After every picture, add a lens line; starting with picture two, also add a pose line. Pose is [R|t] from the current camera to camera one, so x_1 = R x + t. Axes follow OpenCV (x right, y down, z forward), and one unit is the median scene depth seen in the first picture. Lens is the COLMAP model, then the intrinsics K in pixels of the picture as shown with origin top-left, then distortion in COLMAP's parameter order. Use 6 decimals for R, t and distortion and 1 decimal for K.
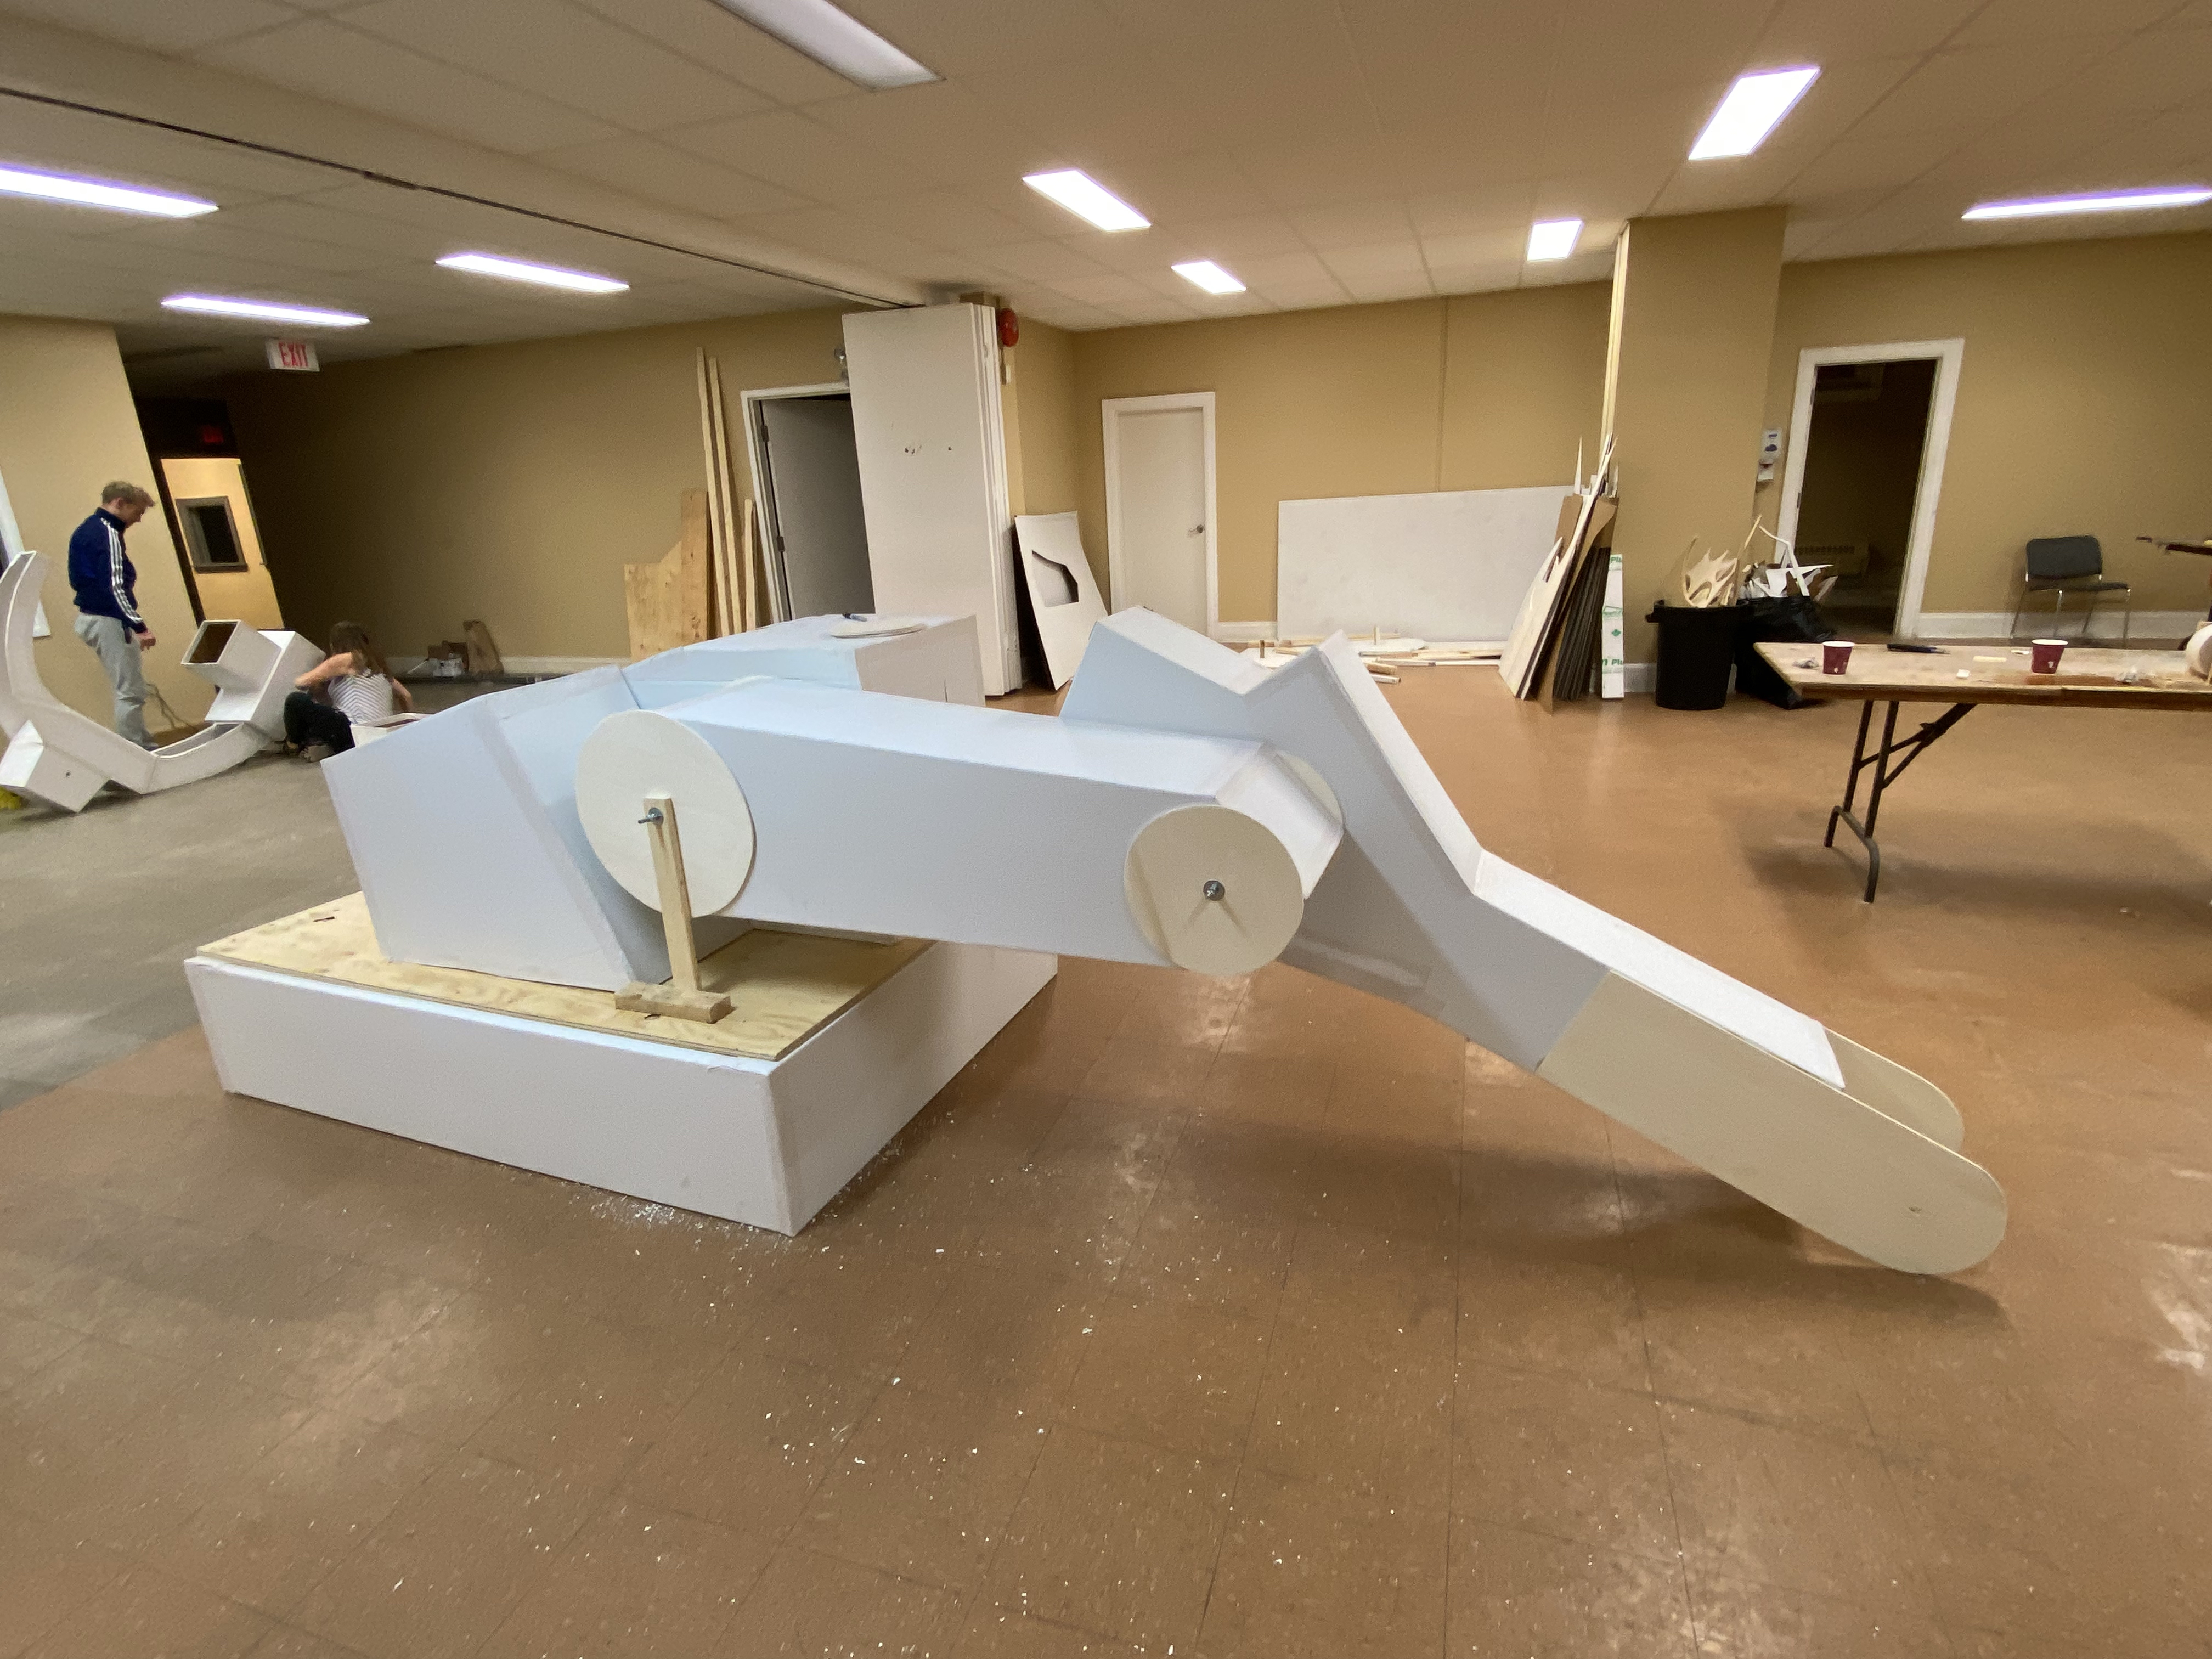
lens RADIAL K [[1097.6, 0, 1127.4], [0, 1097.6, 834.9], [0, 0, 1]] dist [0.004691, -0.001439]
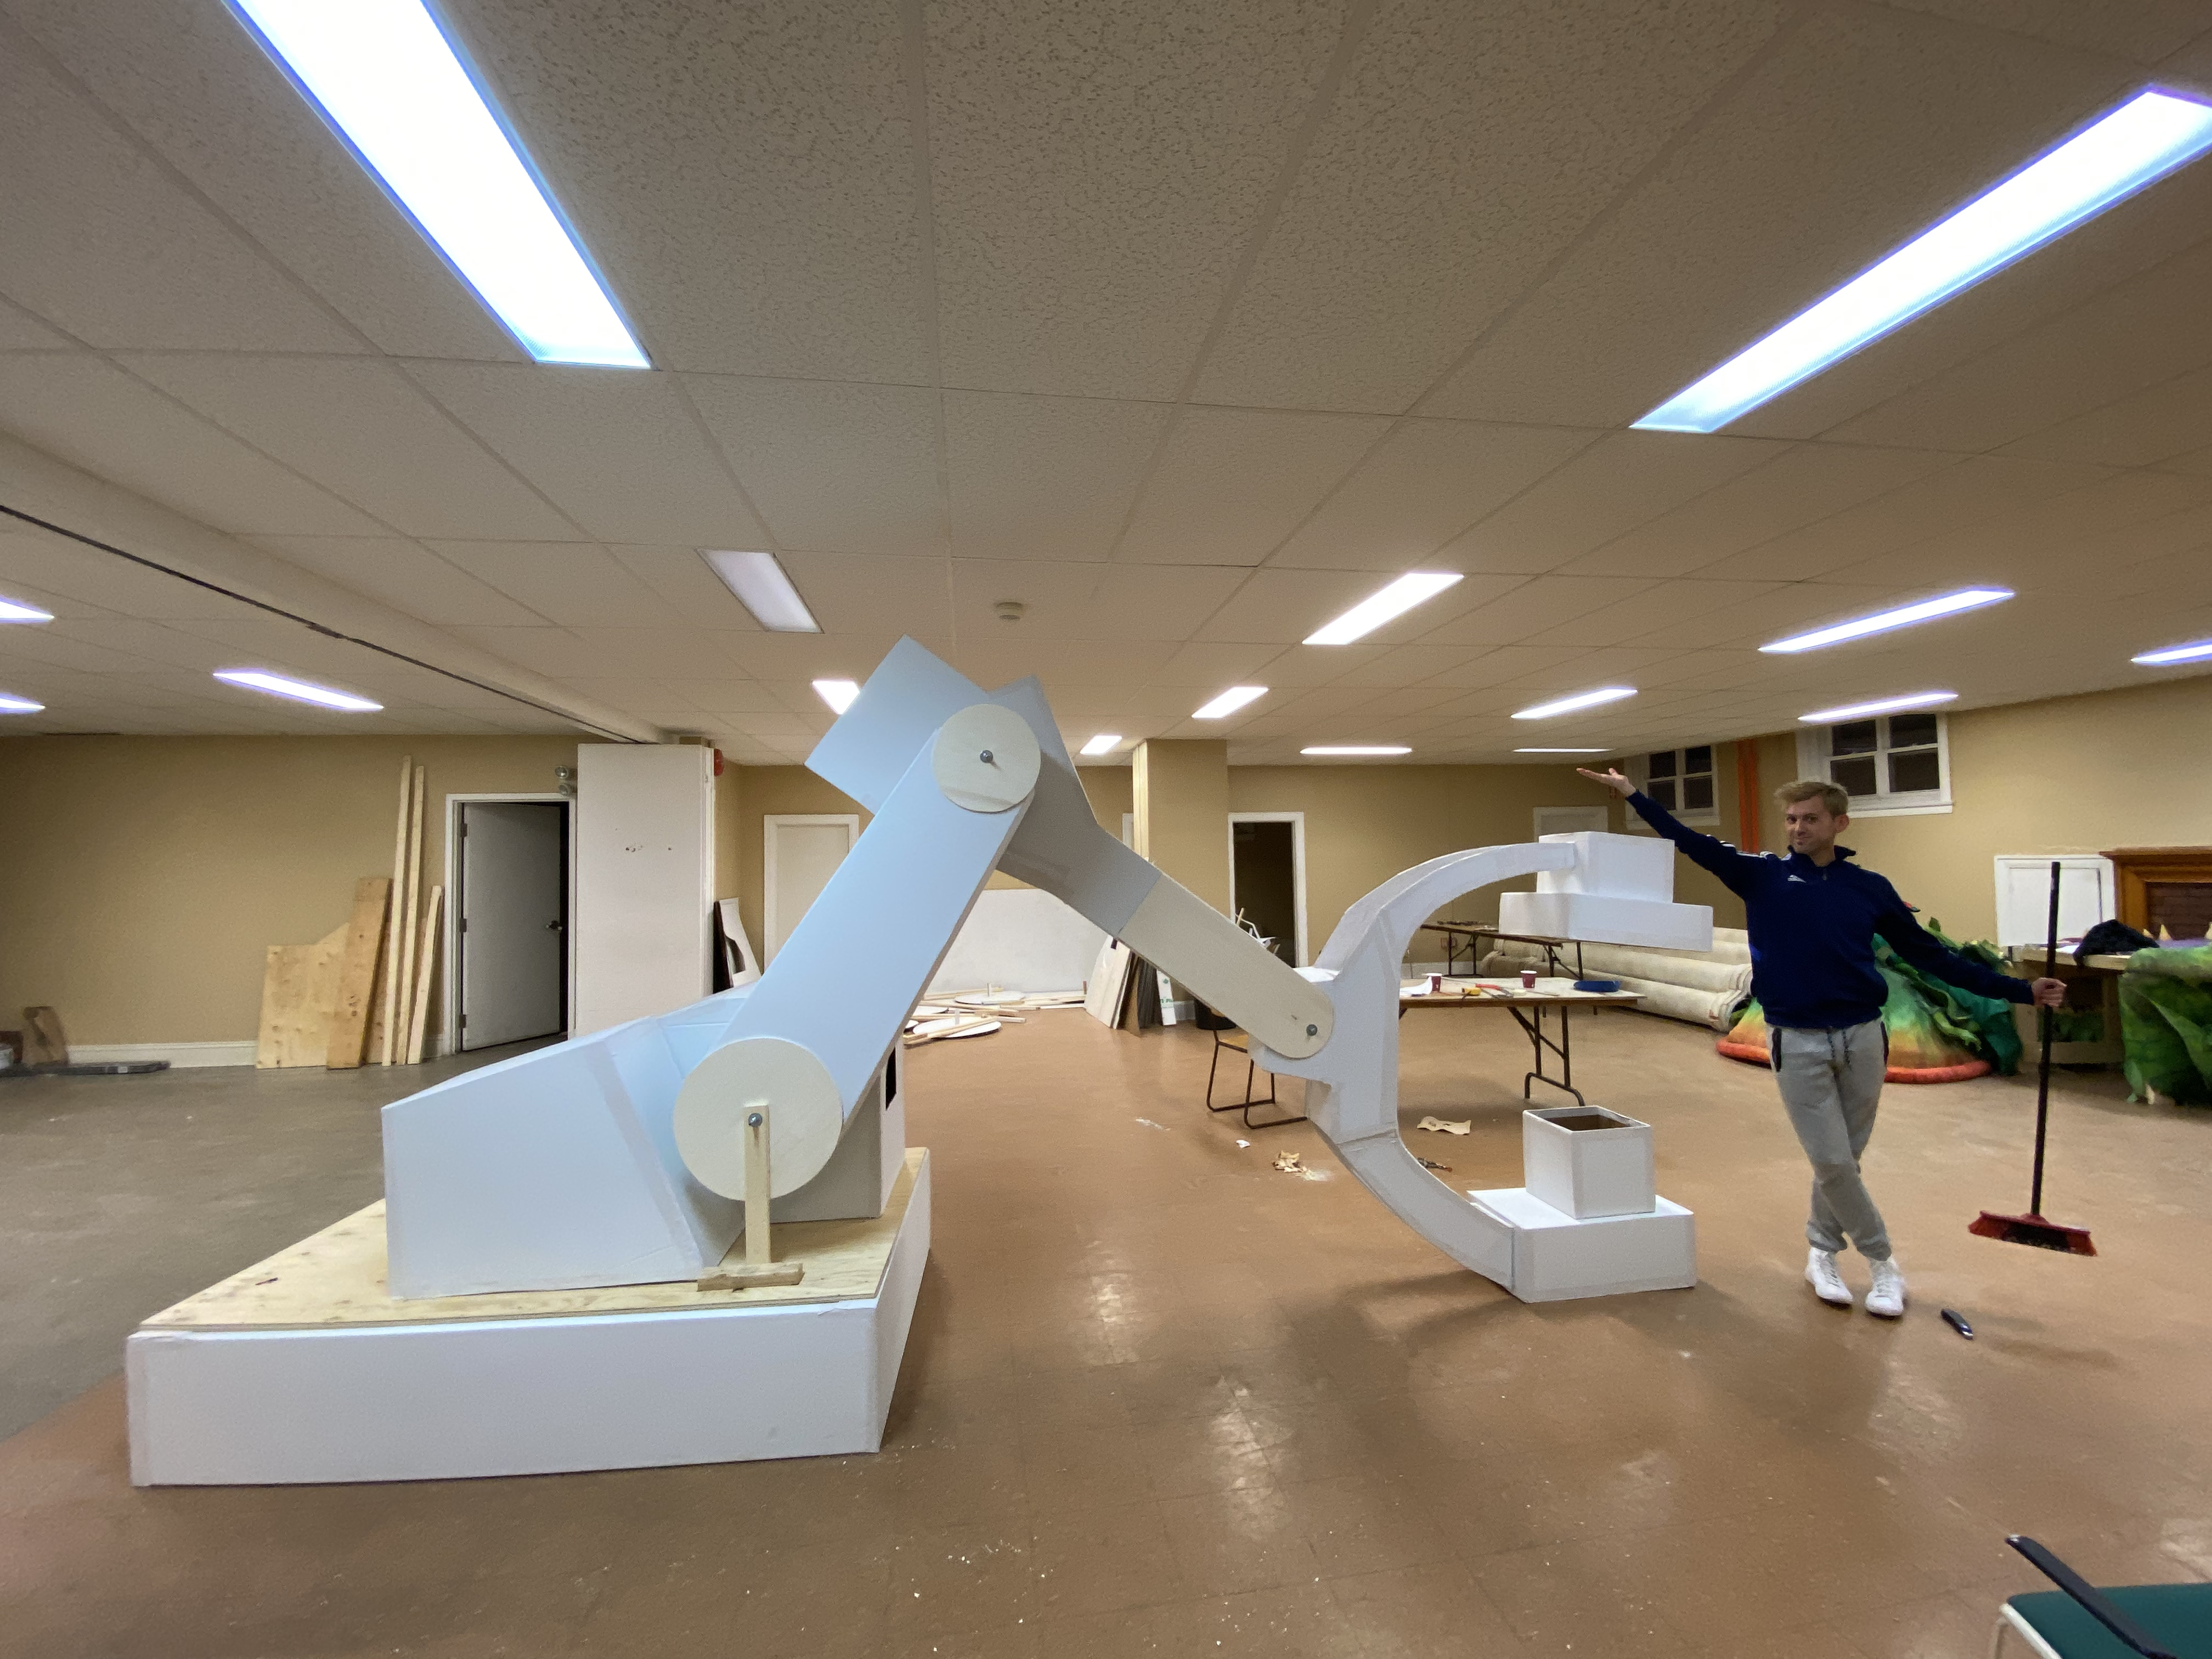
lens RADIAL K [[904.0, 0, 1121.2], [0, 904.0, 838.6], [0, 0, 1]] dist [-0.004233, -0.003082]
pose [[0.888786, 0.043221, 0.456279, -0.182421], [0.118604, 0.939942, -0.320066, 0.021574], [-0.442709, 0.338587, 0.830281, -0.073028]]
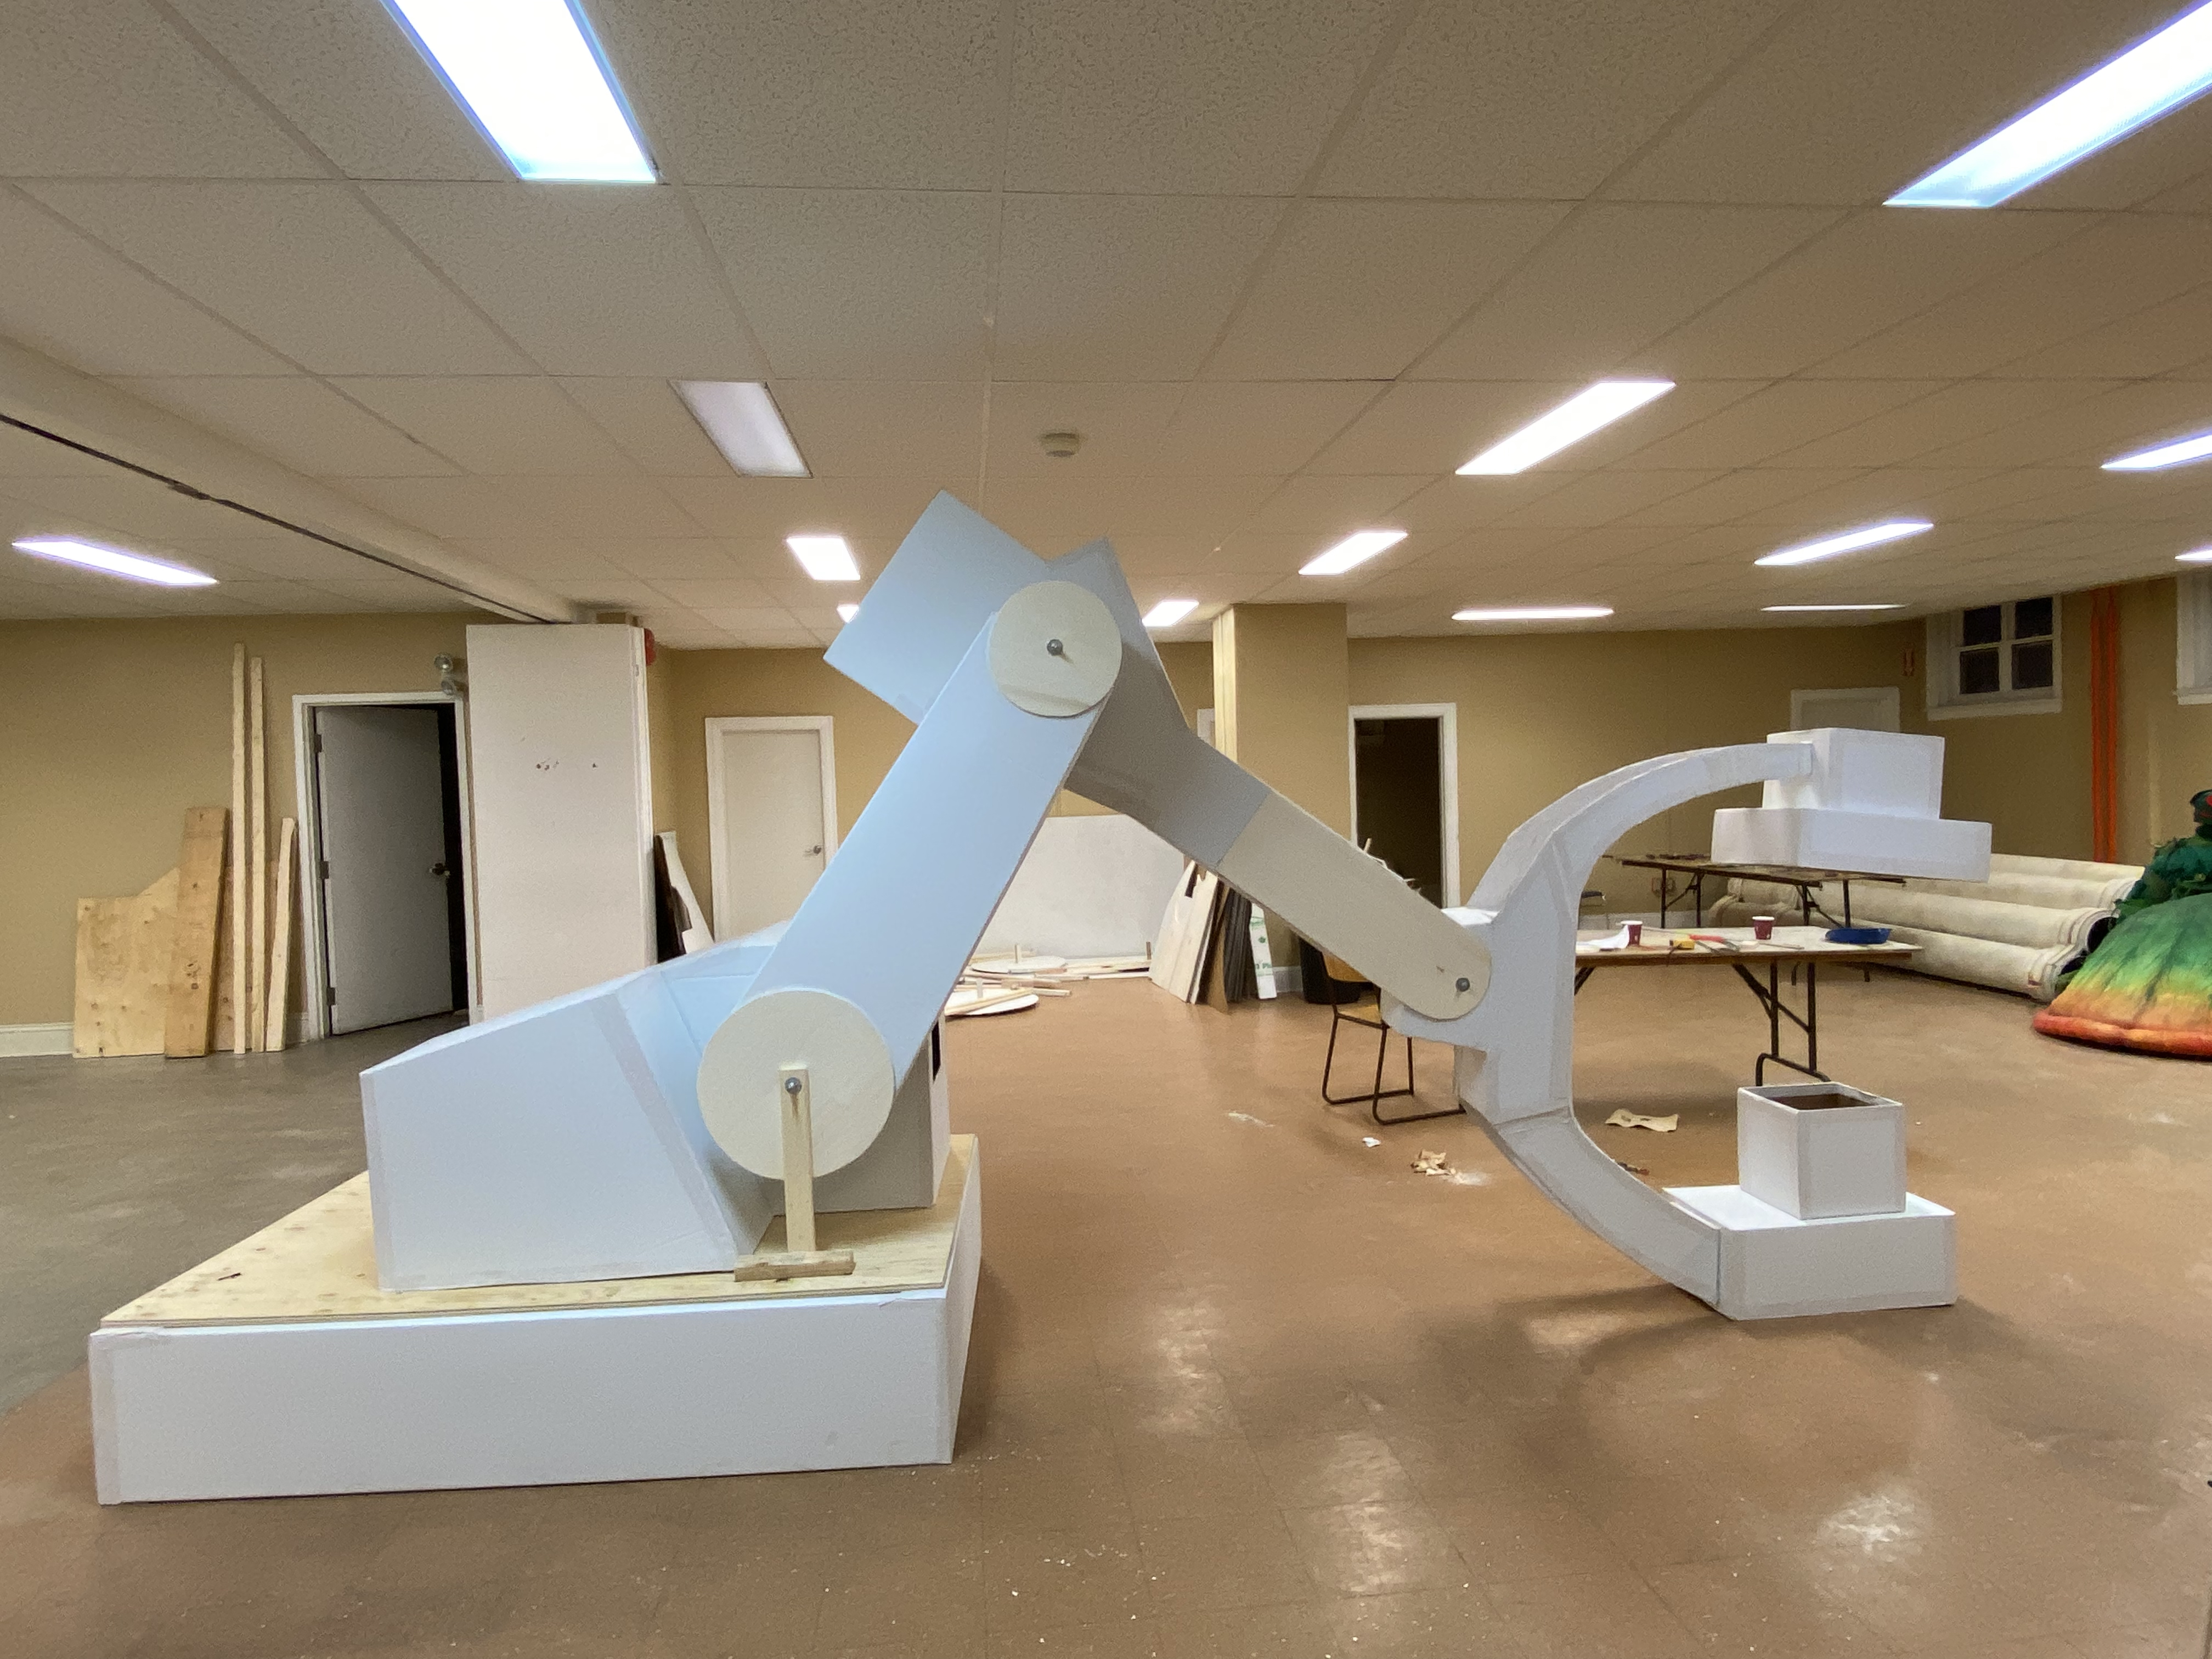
lens RADIAL K [[1317.1, 0, 1116.9], [0, 1317.1, 836.0], [0, 0, 1]] dist [0.019451, -0.010743]
pose [[0.911668, 0.002414, 0.410920, -0.226371], [0.114250, 0.959067, -0.259110, 0.041294], [-0.394725, 0.283170, 0.874075, -0.126231]]
